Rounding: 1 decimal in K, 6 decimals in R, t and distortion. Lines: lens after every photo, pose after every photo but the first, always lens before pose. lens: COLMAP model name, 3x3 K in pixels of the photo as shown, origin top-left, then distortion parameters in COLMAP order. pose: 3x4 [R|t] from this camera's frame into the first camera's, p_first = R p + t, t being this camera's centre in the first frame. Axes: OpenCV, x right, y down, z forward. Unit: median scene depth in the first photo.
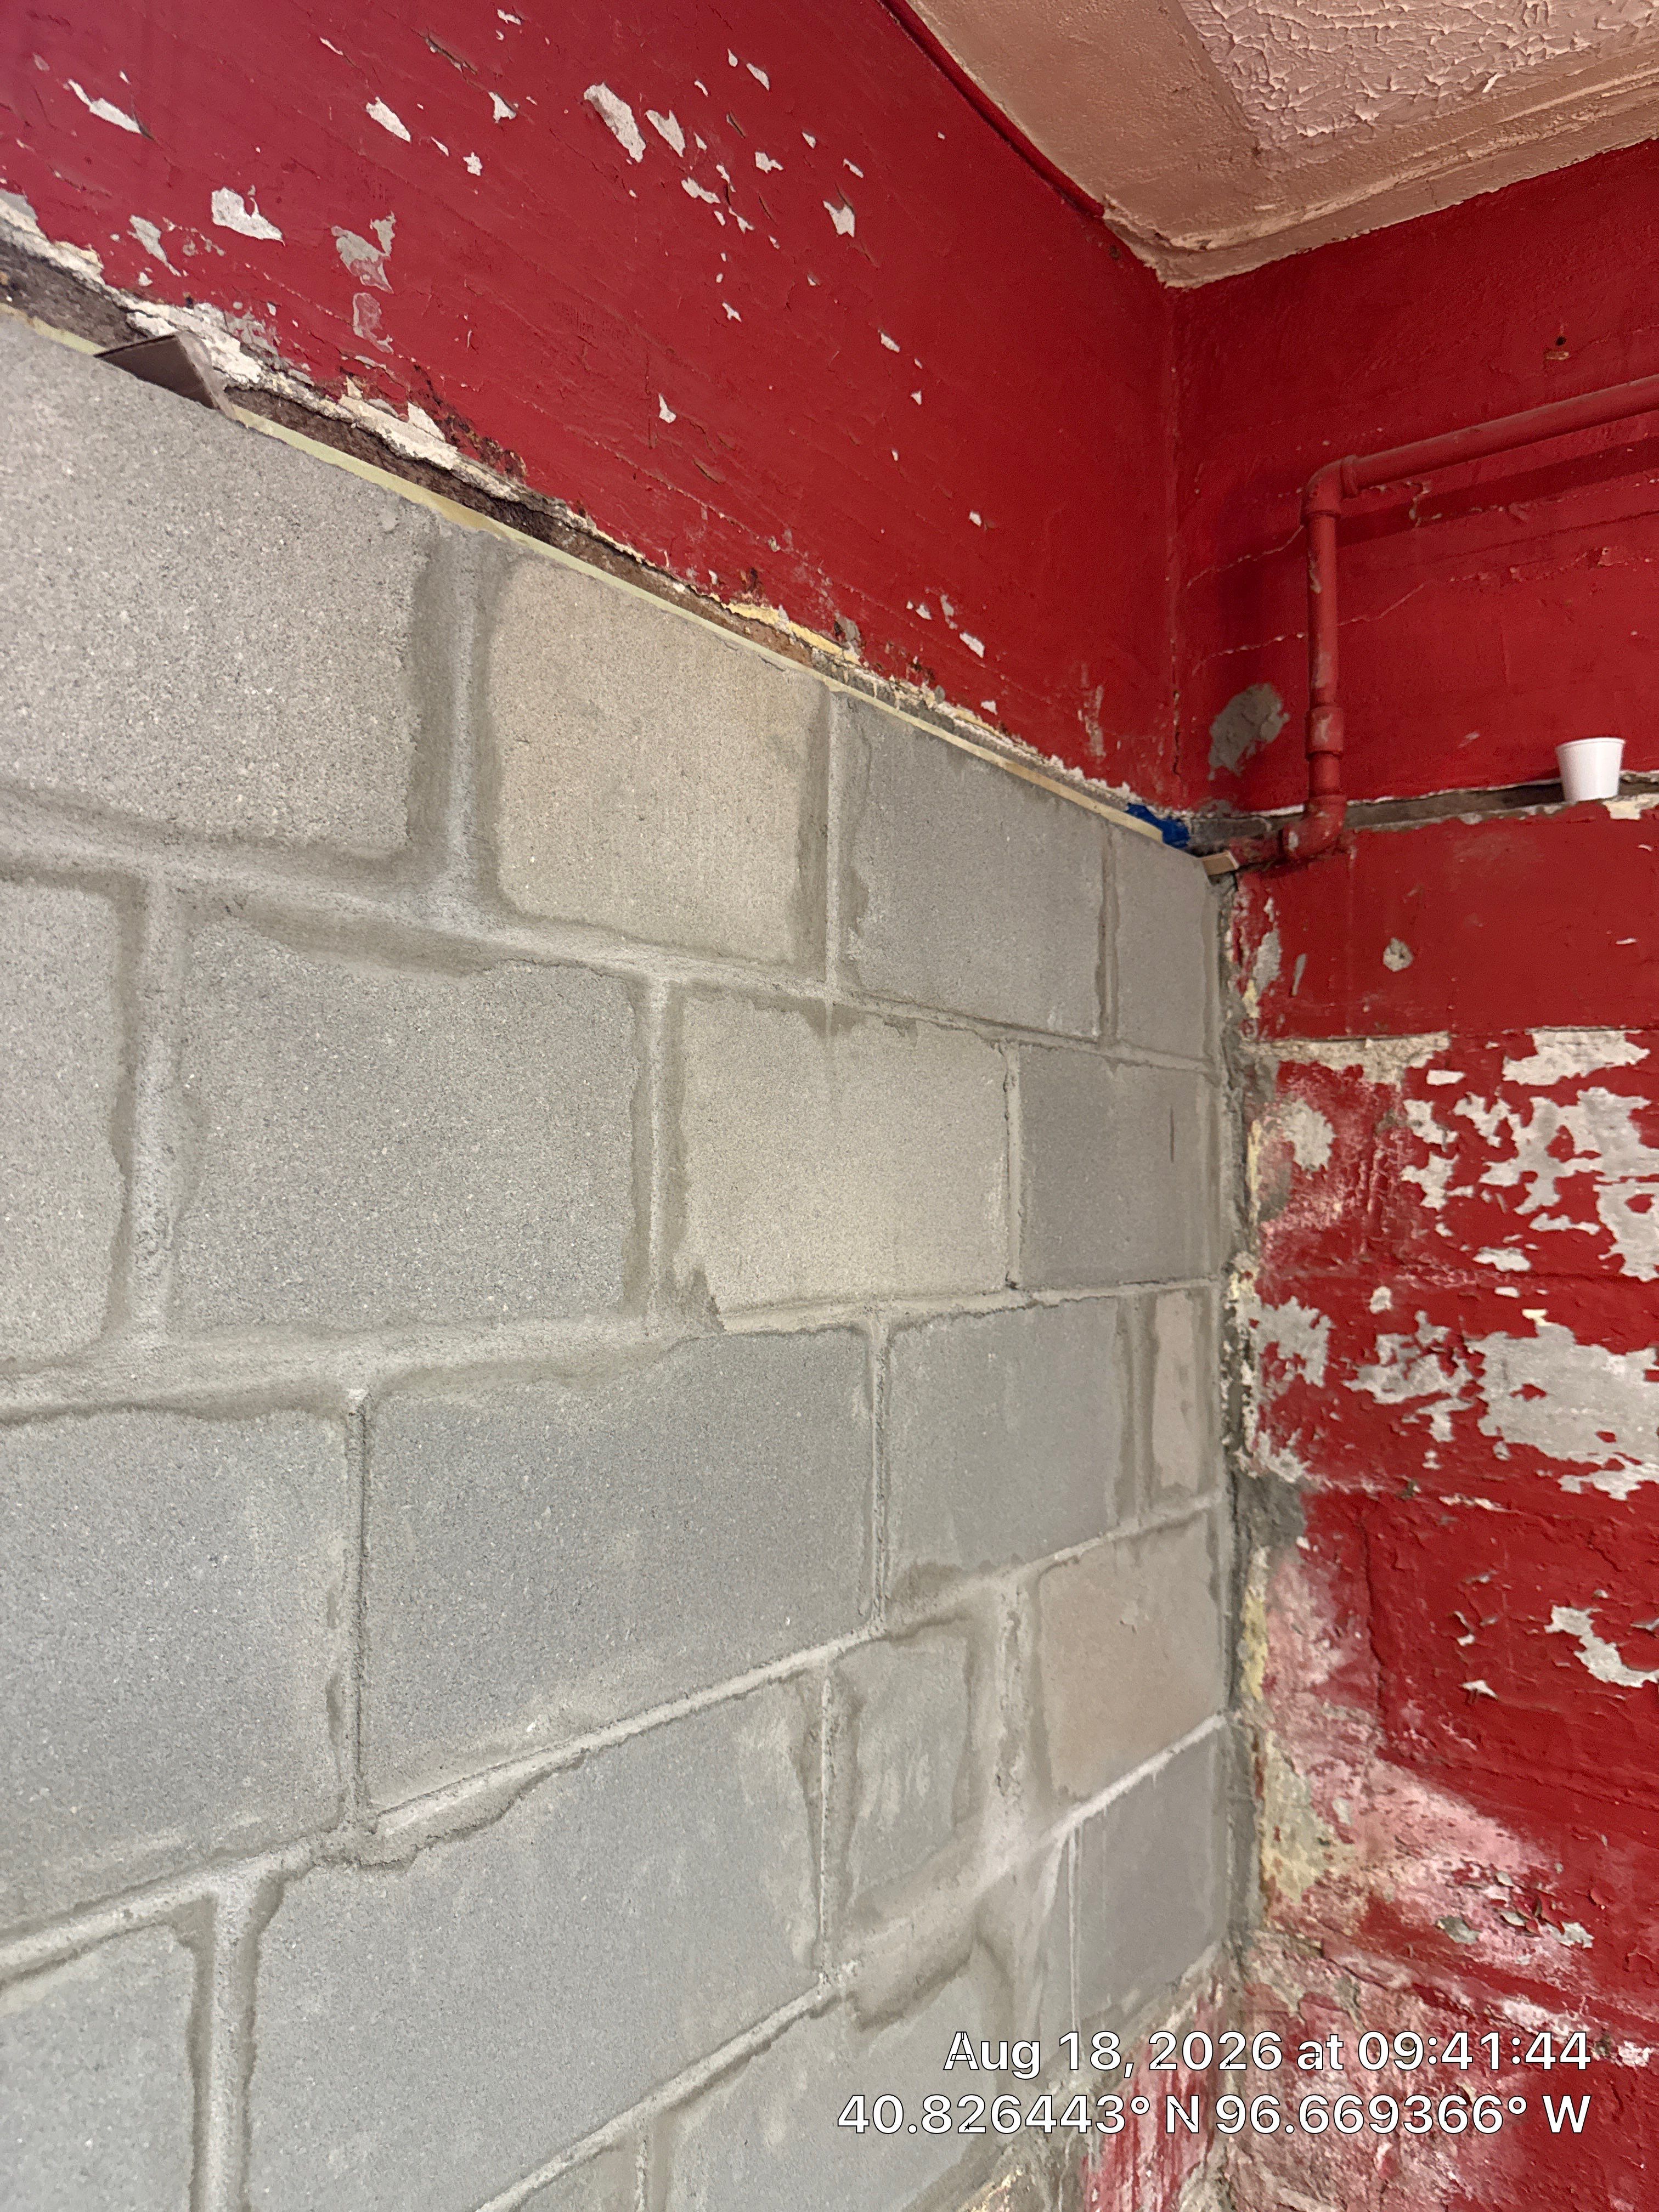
lens RADIAL K [[1551.7, 0, 827.9], [0, 1551.7, 1105.8], [0, 0, 1]] dist [0.044735, -0.072902]
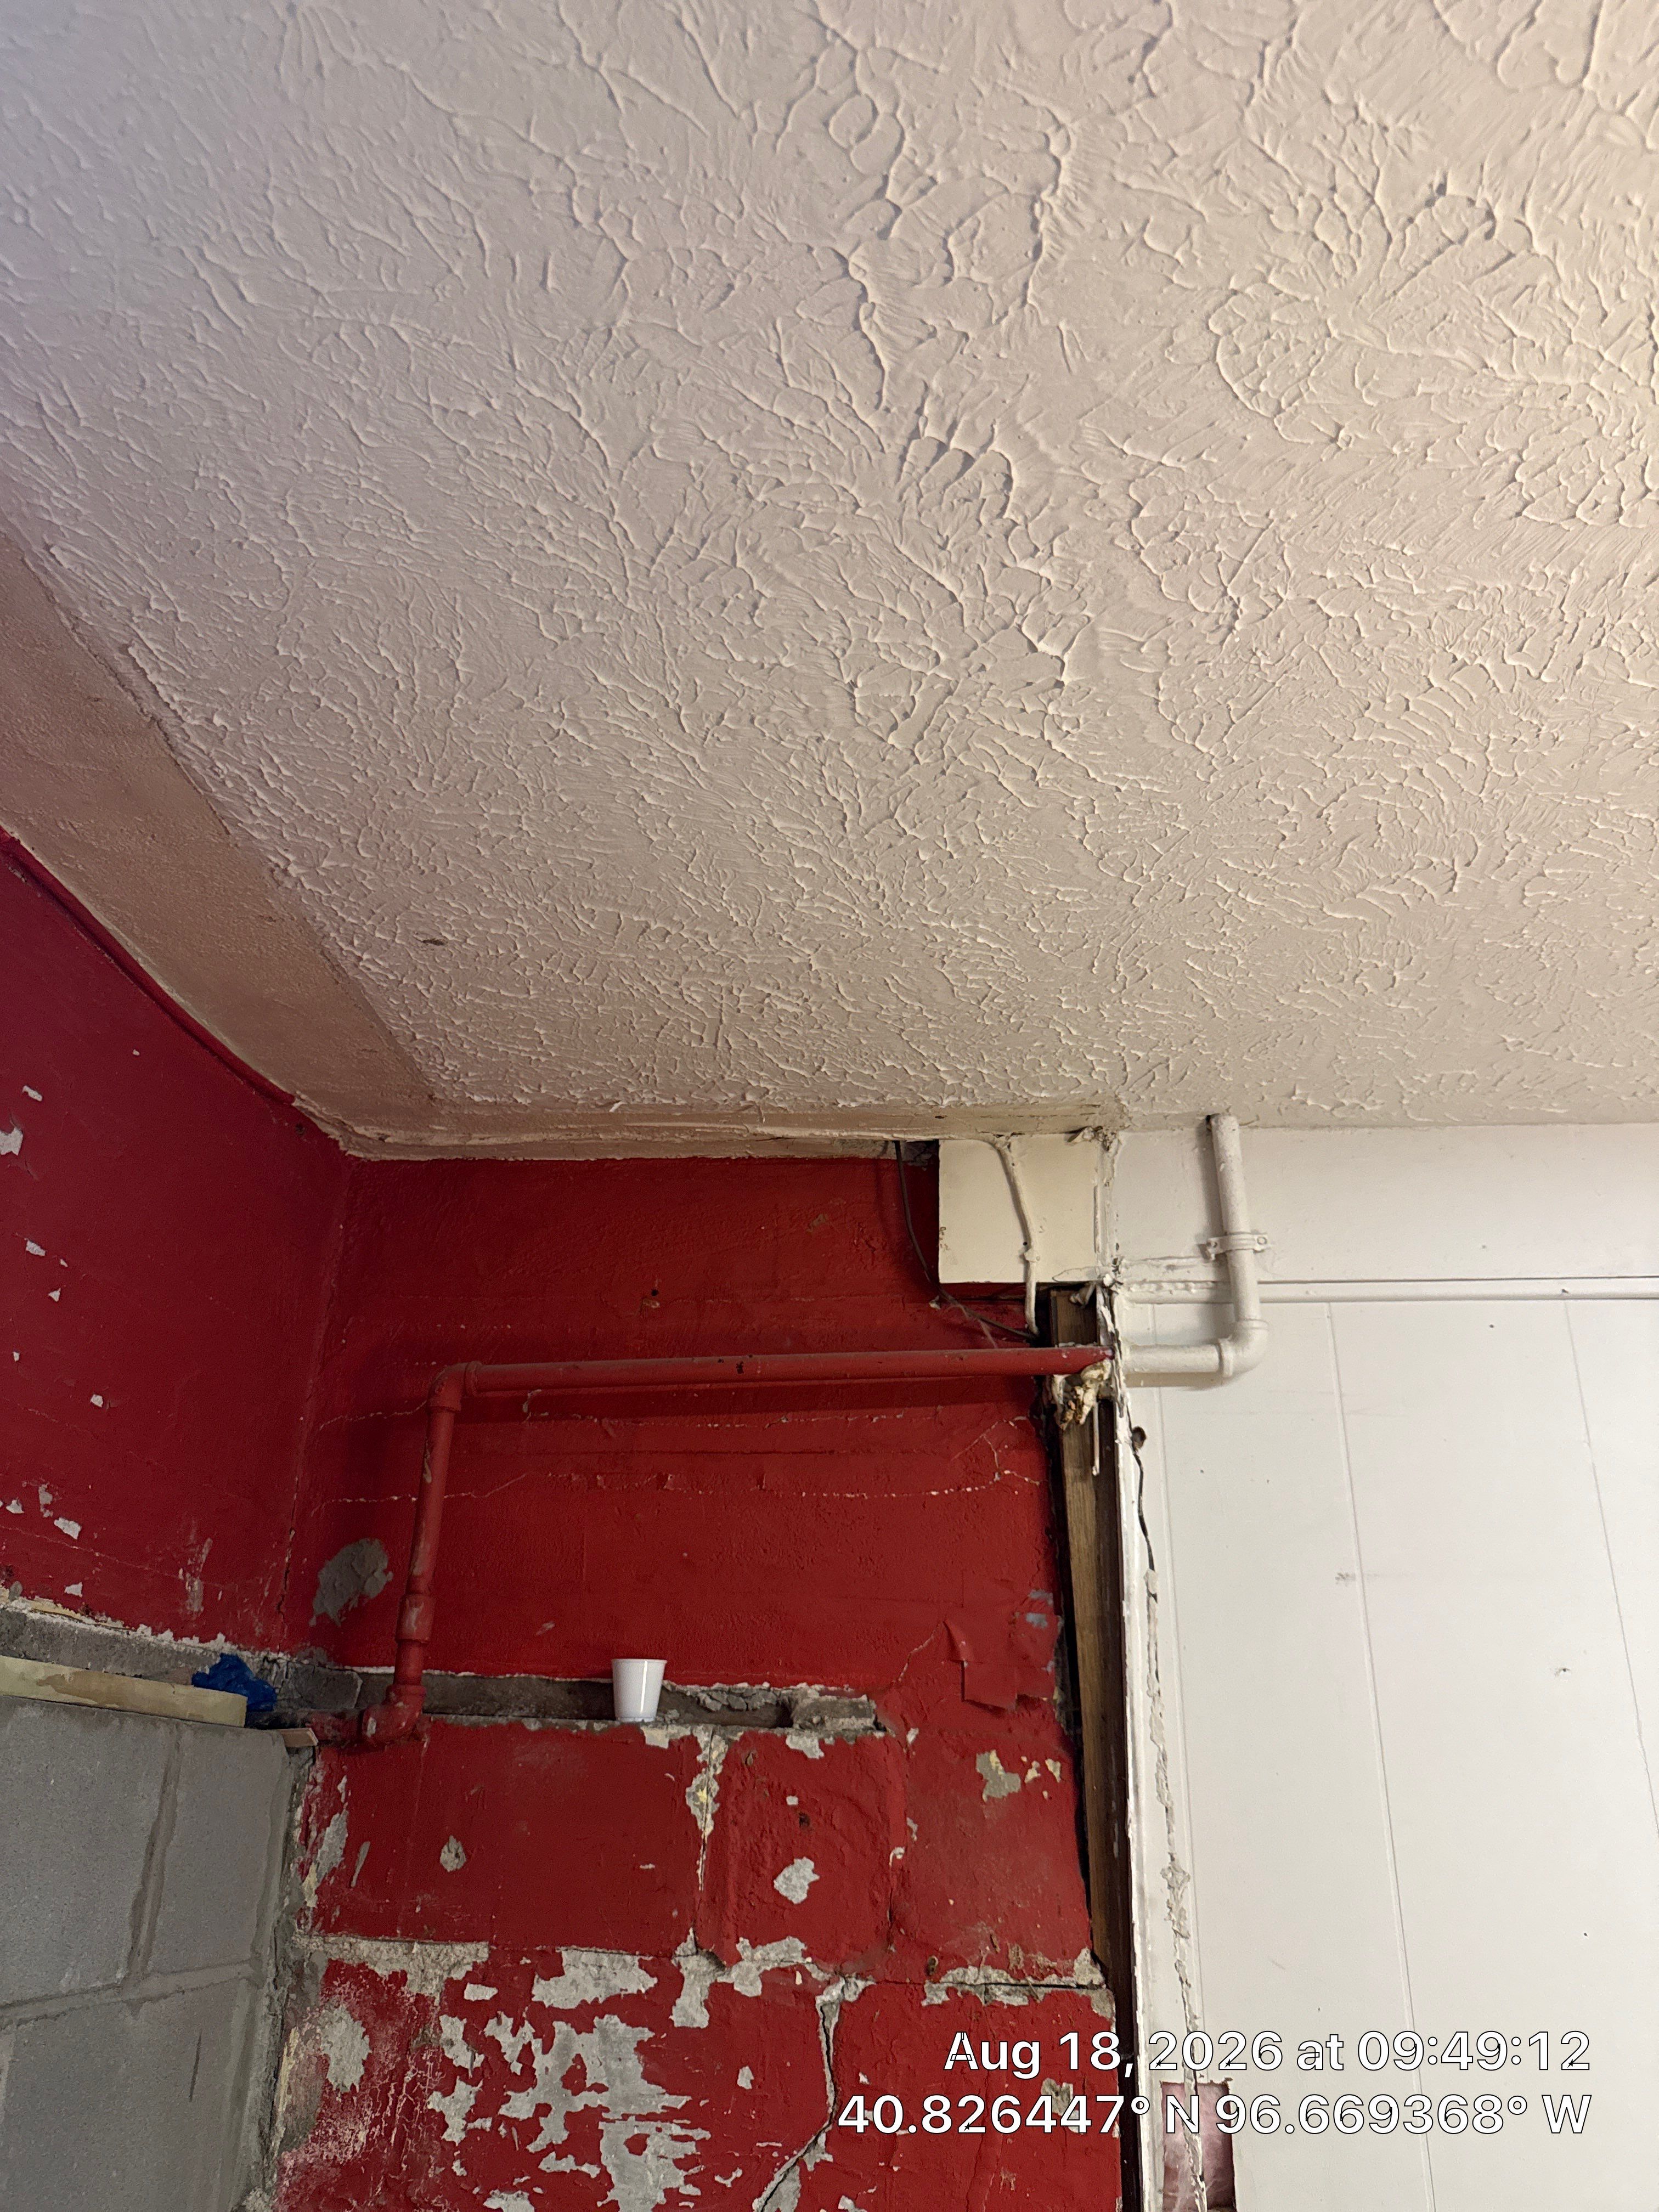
lens RADIAL K [[1551.7, 0, 838.4], [0, 1551.7, 1099.2], [0, 0, 1]] dist [0.044735, -0.072902]
pose [[0.866622, 0.215350, 0.450100, 0.012527], [-0.043714, 0.931368, -0.361446, -0.212882], [-0.497046, 0.293561, 0.816558, -0.129244]]
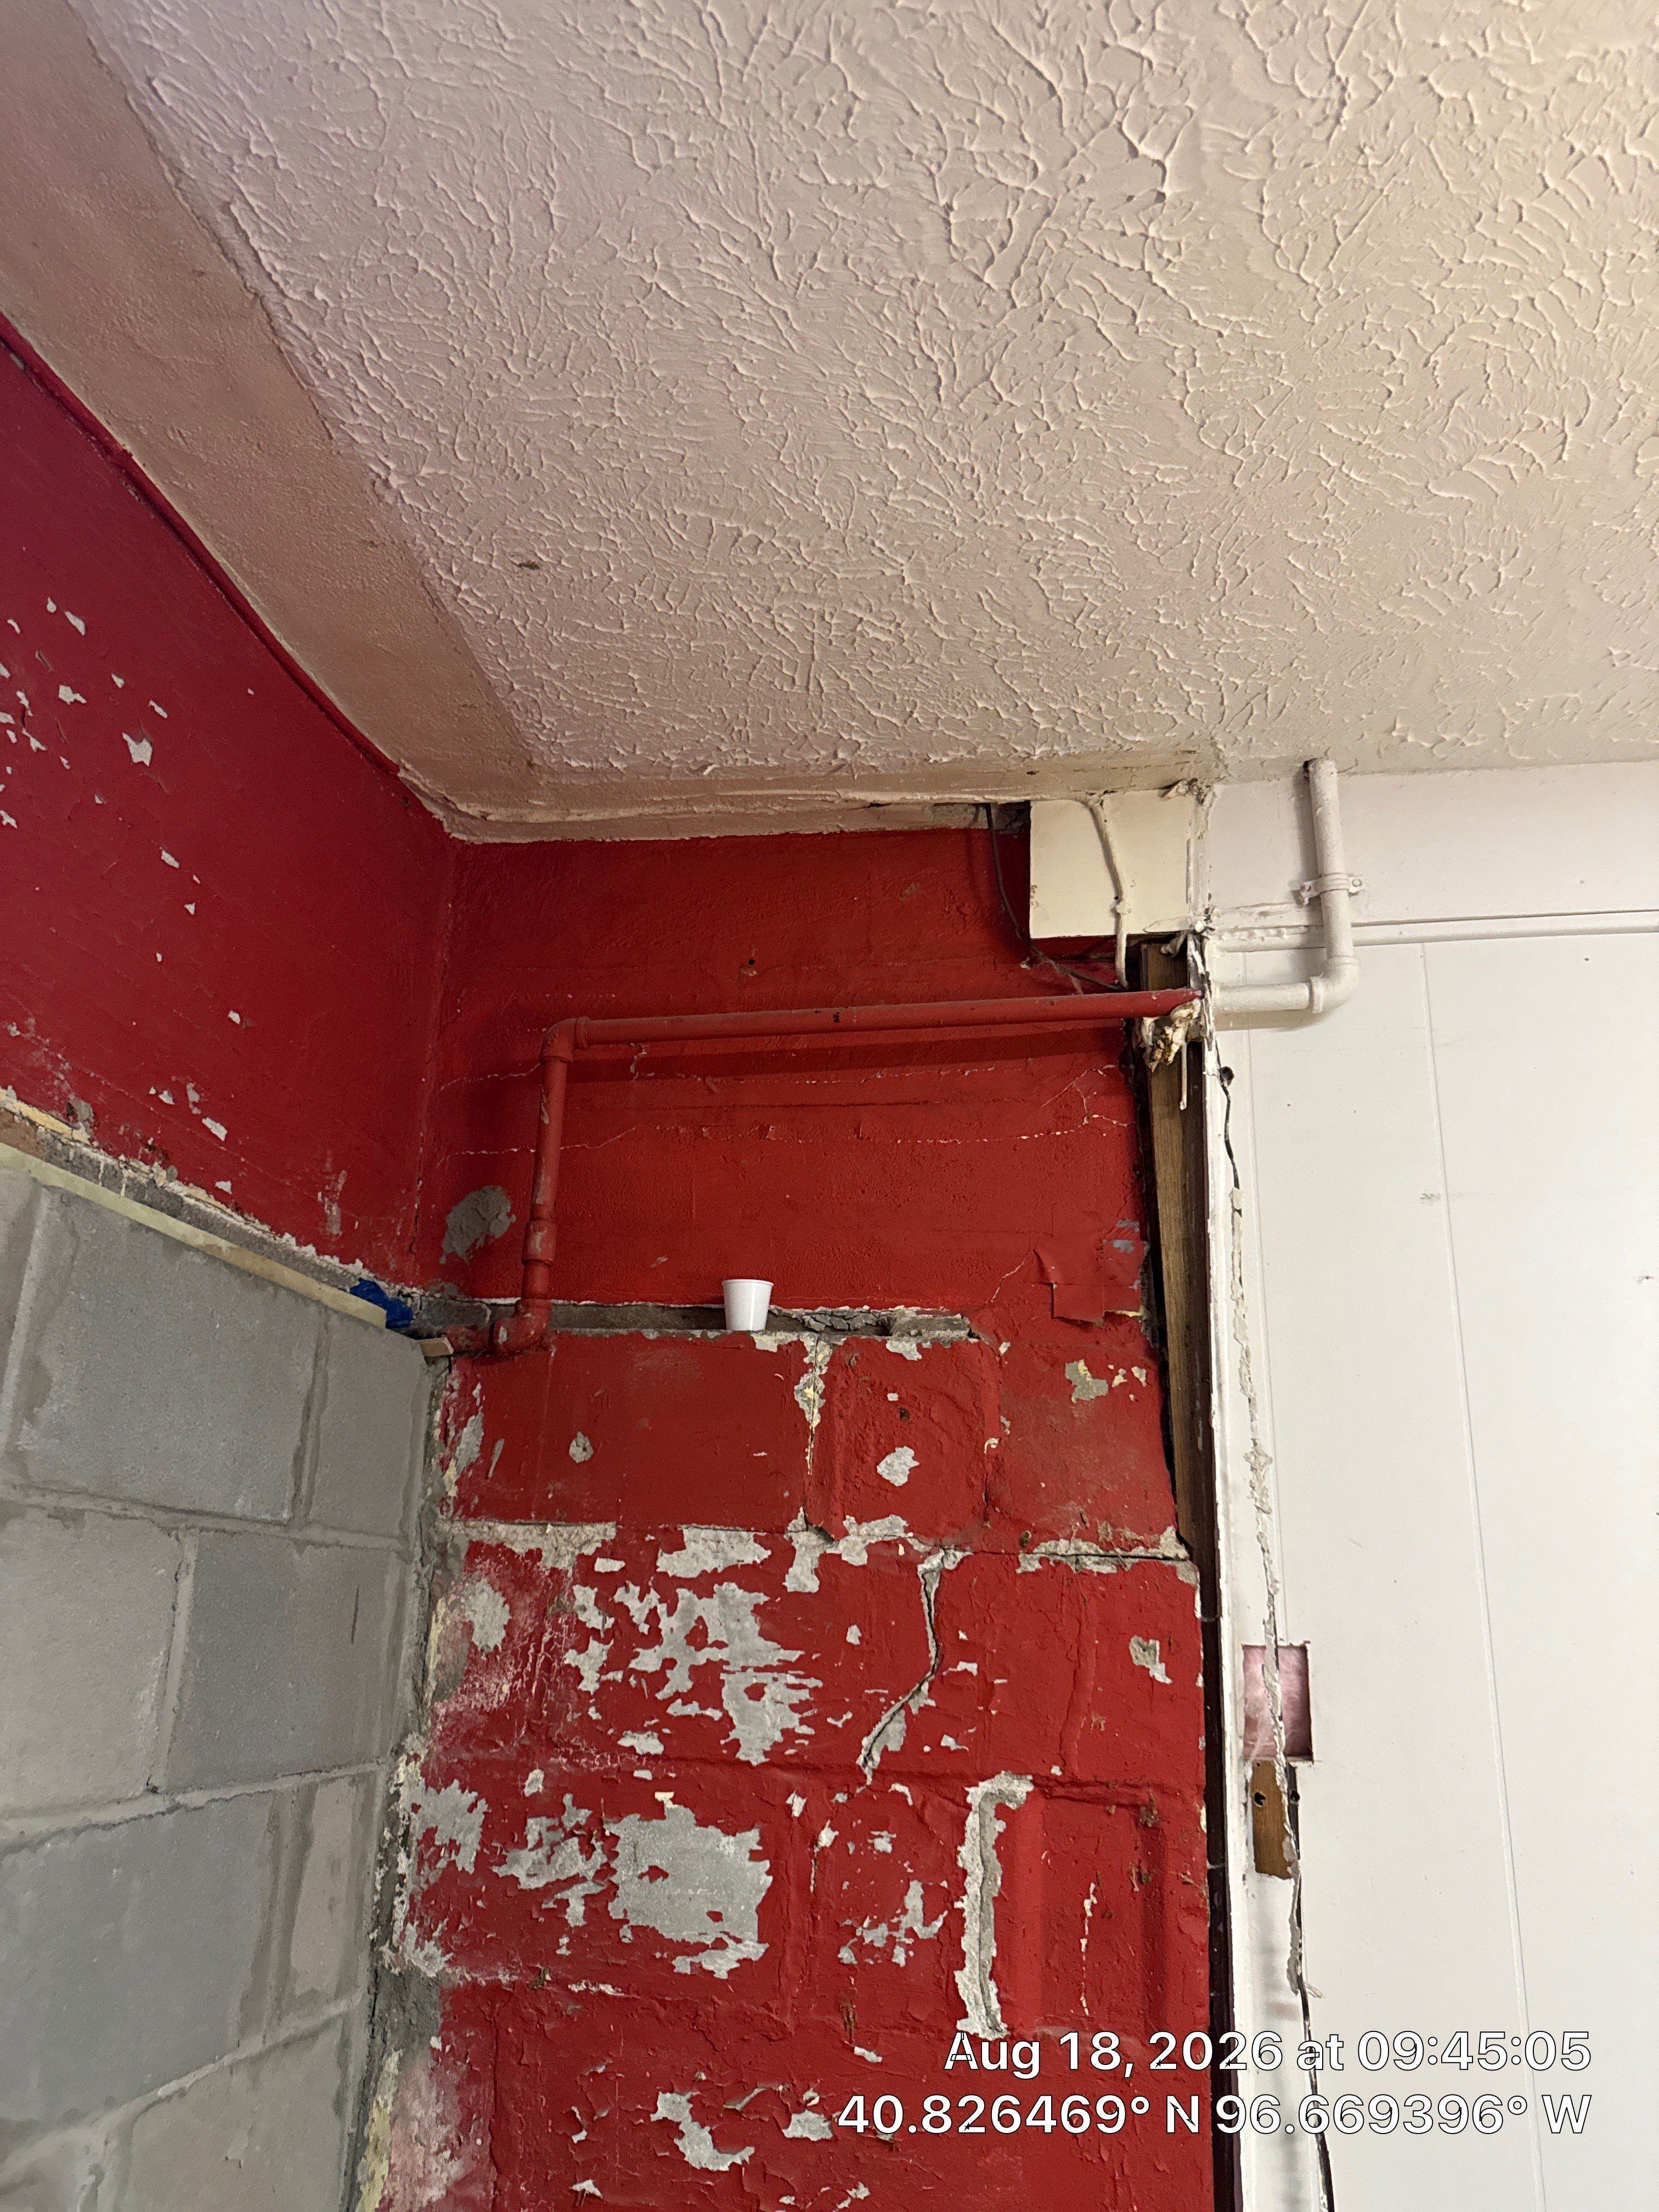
lens RADIAL K [[1556.1, 0, 827.5], [0, 1556.1, 1119.7], [0, 0, 1]] dist [0.048573, -0.076269]
pose [[0.894586, 0.155732, 0.418884, 0.018371], [-0.050733, 0.966649, -0.251031, -0.056450], [-0.444008, 0.203317, 0.872651, -0.112774]]
